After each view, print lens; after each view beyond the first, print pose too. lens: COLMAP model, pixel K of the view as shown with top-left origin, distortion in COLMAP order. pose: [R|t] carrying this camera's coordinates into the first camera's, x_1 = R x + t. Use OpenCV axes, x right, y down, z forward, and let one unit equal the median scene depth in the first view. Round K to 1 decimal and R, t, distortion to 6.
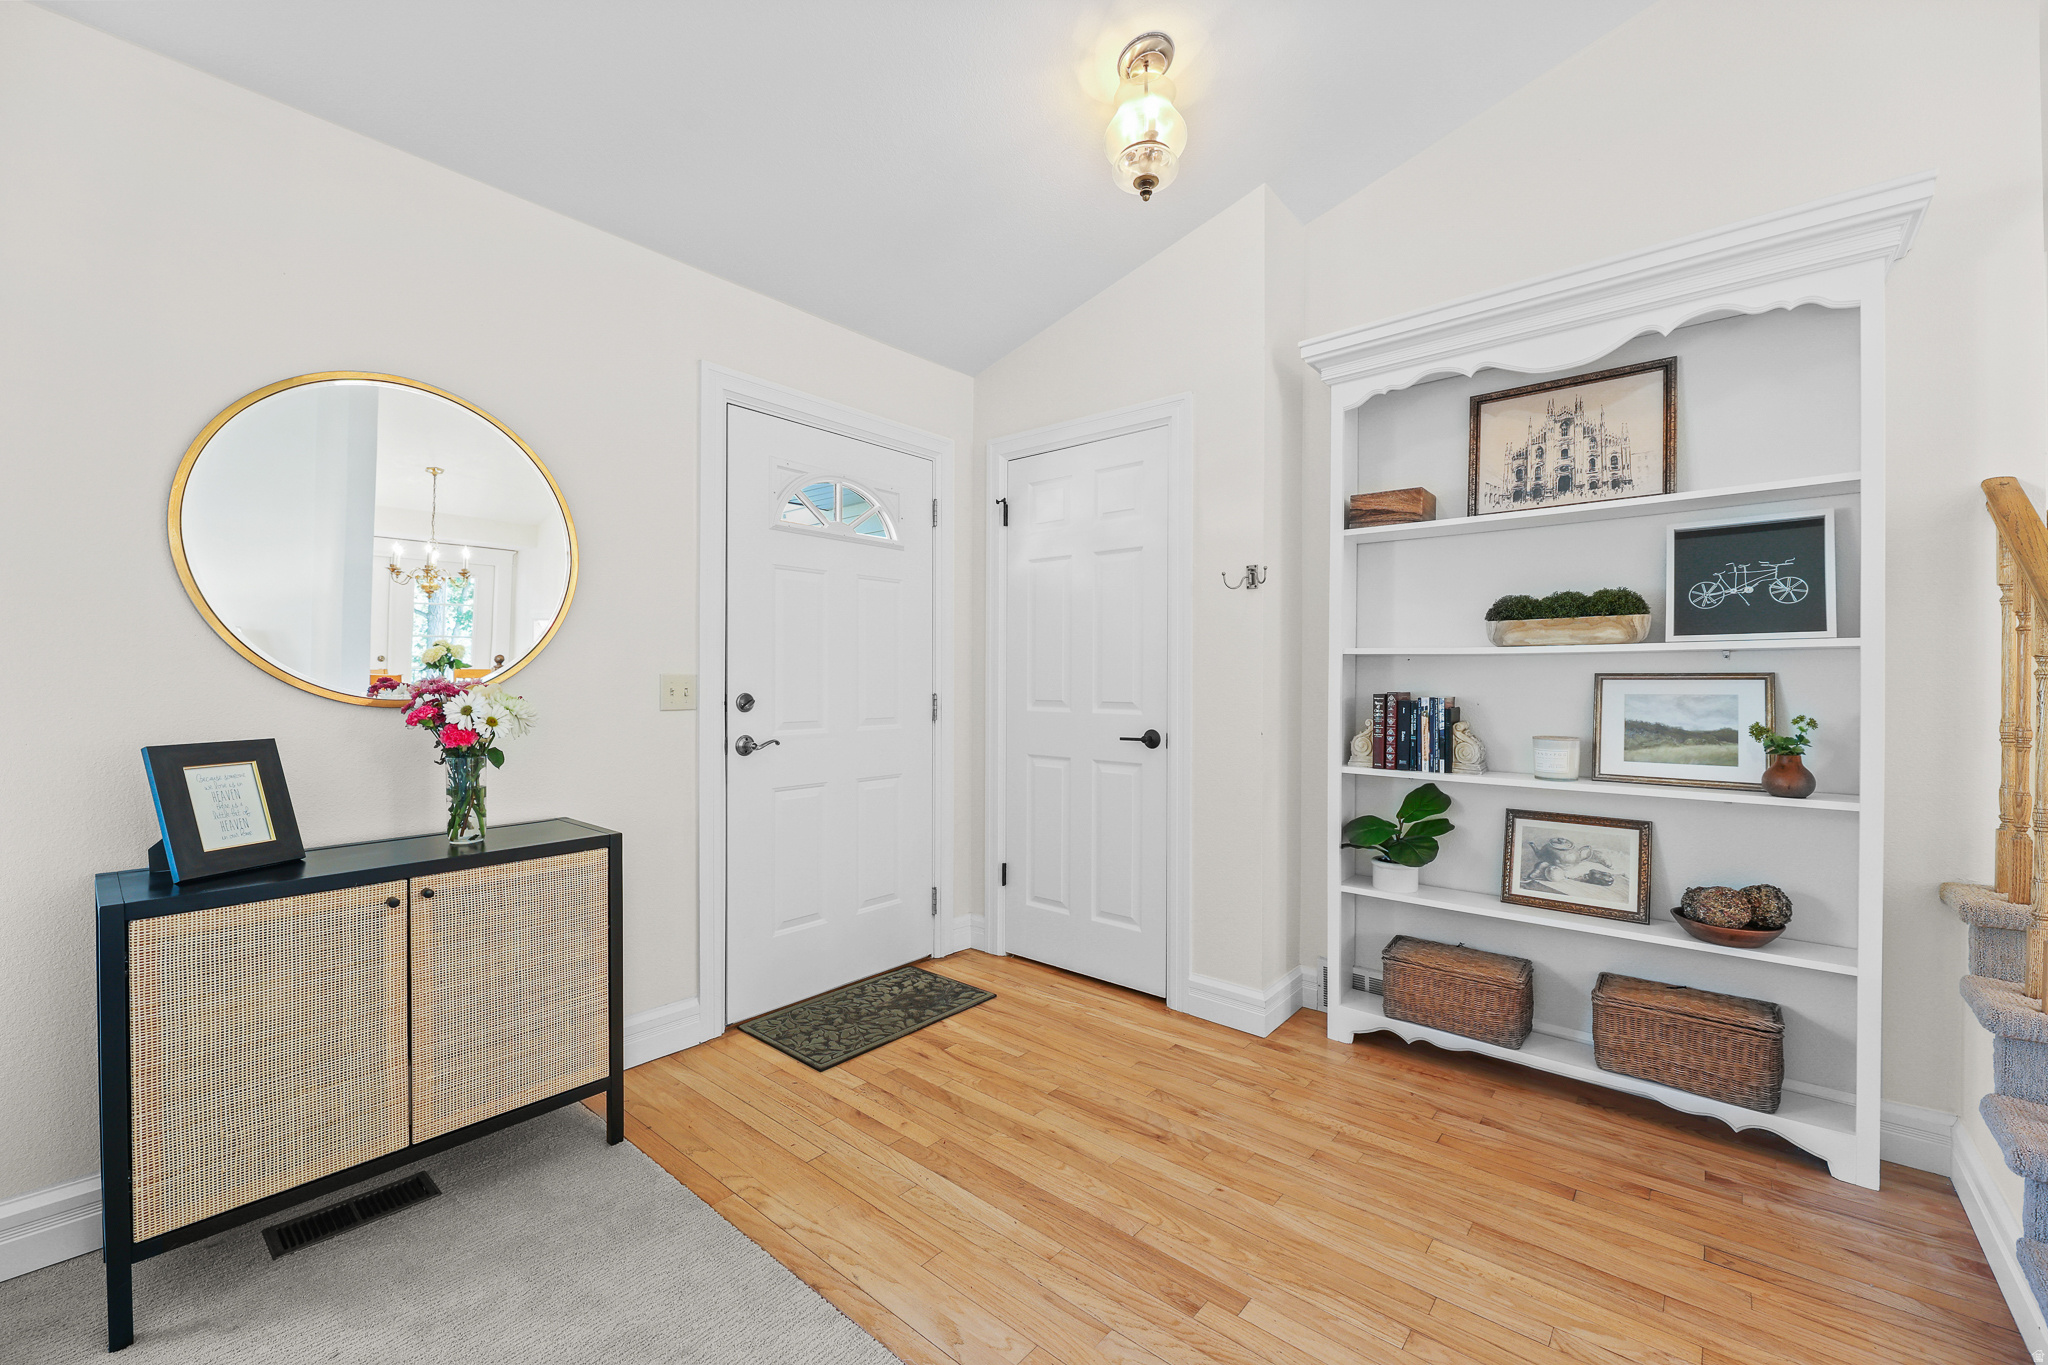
lens RADIAL K [[818.2, 0, 1026.2], [0, 818.2, 681.5], [0, 0, 1]] dist [0.000249, -0.002996]
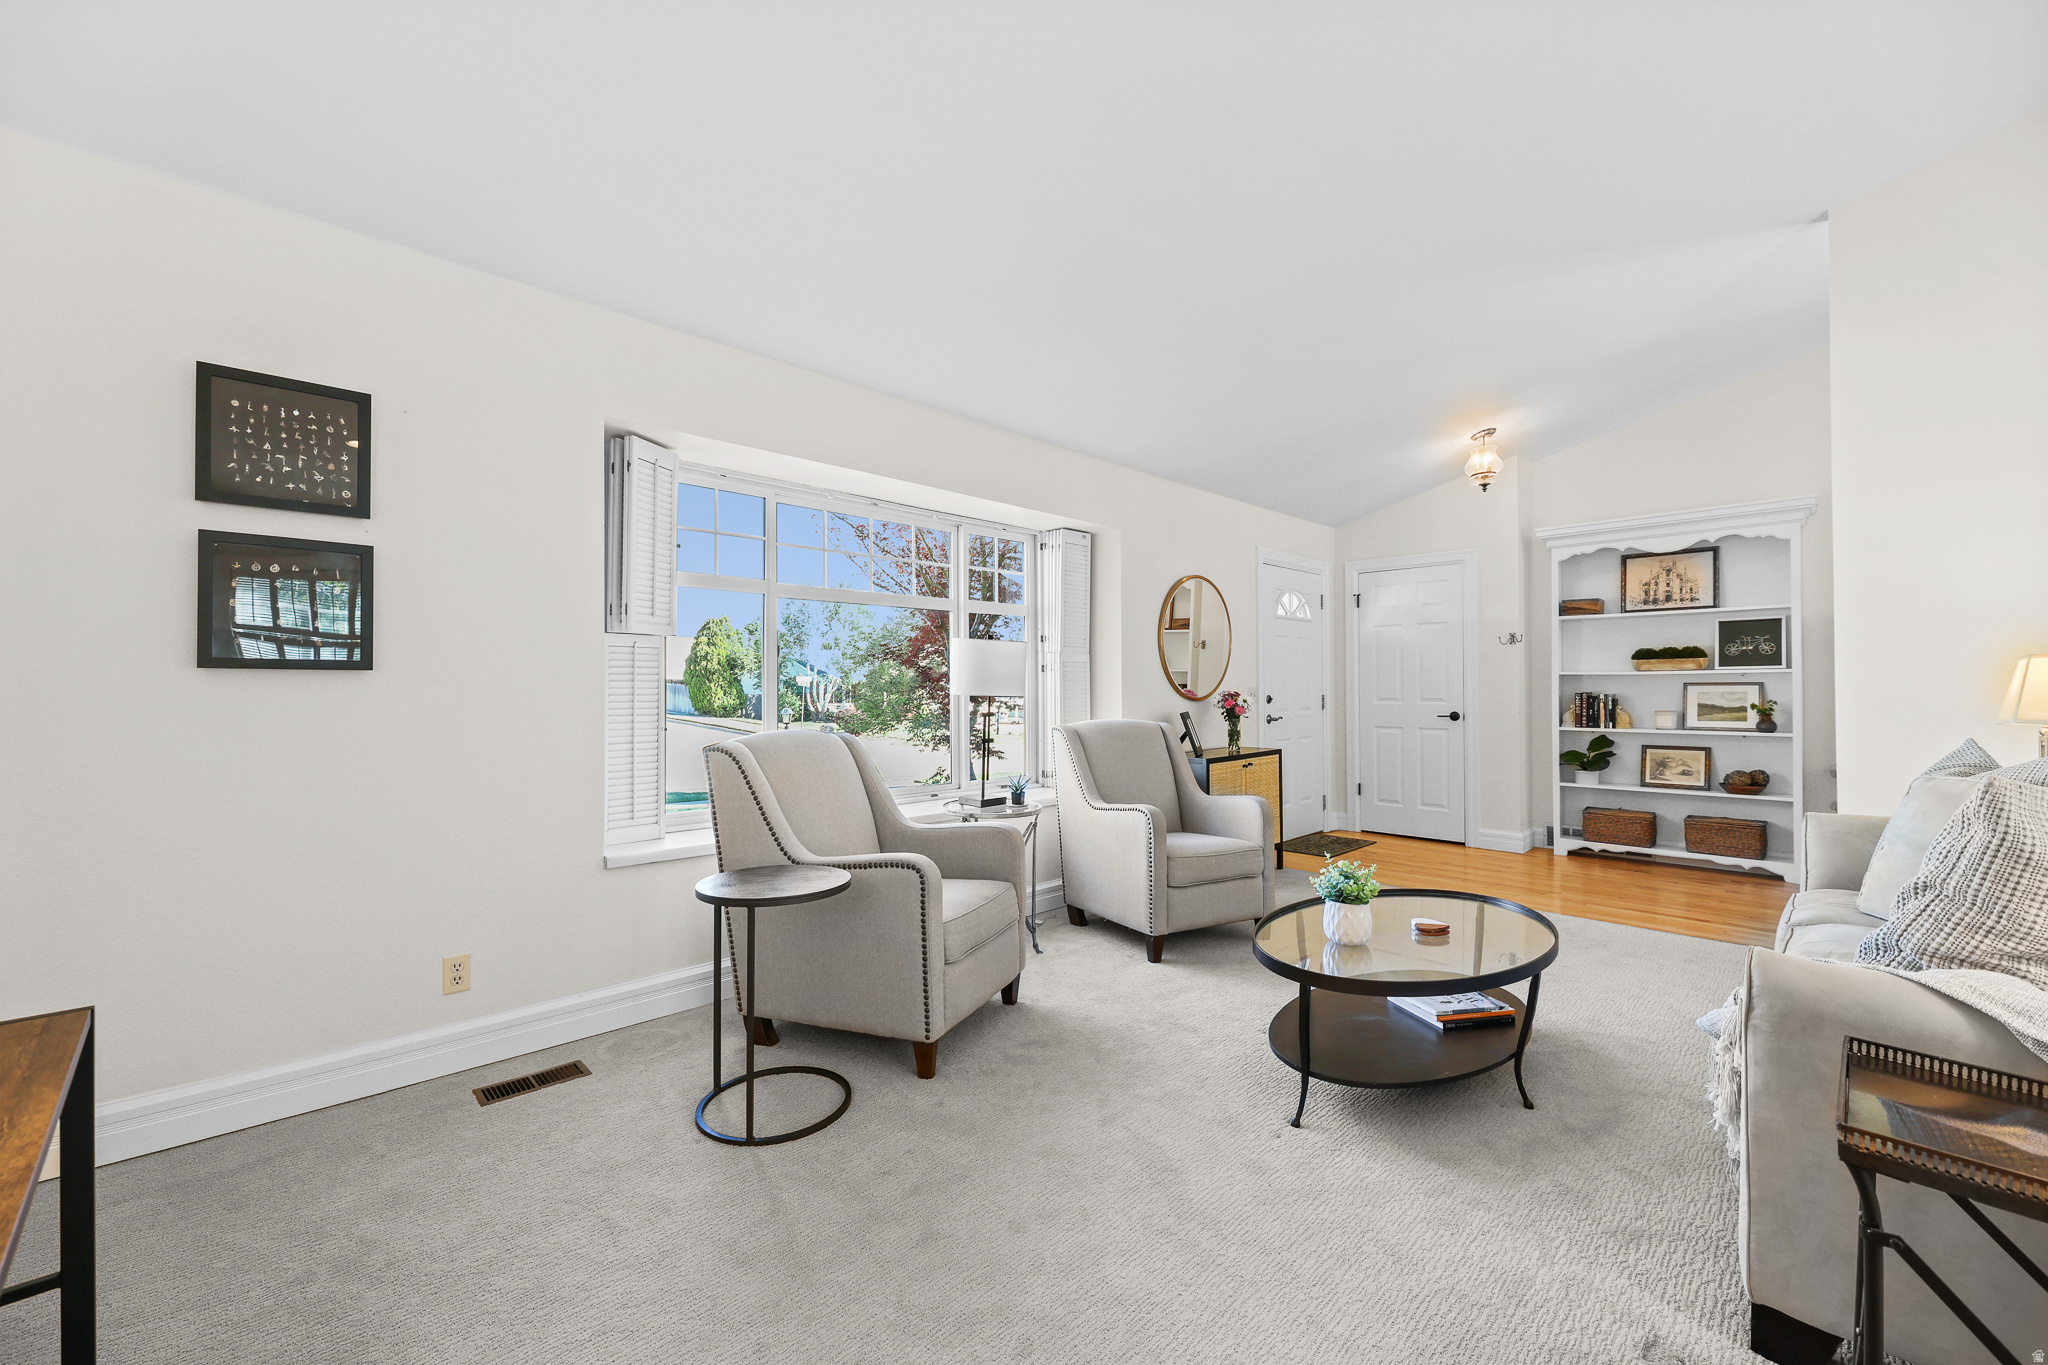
lens RADIAL K [[822.6, 0, 1020.7], [0, 822.6, 681.3], [0, 0, 1]] dist [0.001981, -0.003345]
pose [[0.995957, -0.009792, -0.089291, -0.903572], [0.009135, 0.999928, -0.007760, -0.012976], [0.089360, 0.006913, 0.995975, -1.392926]]
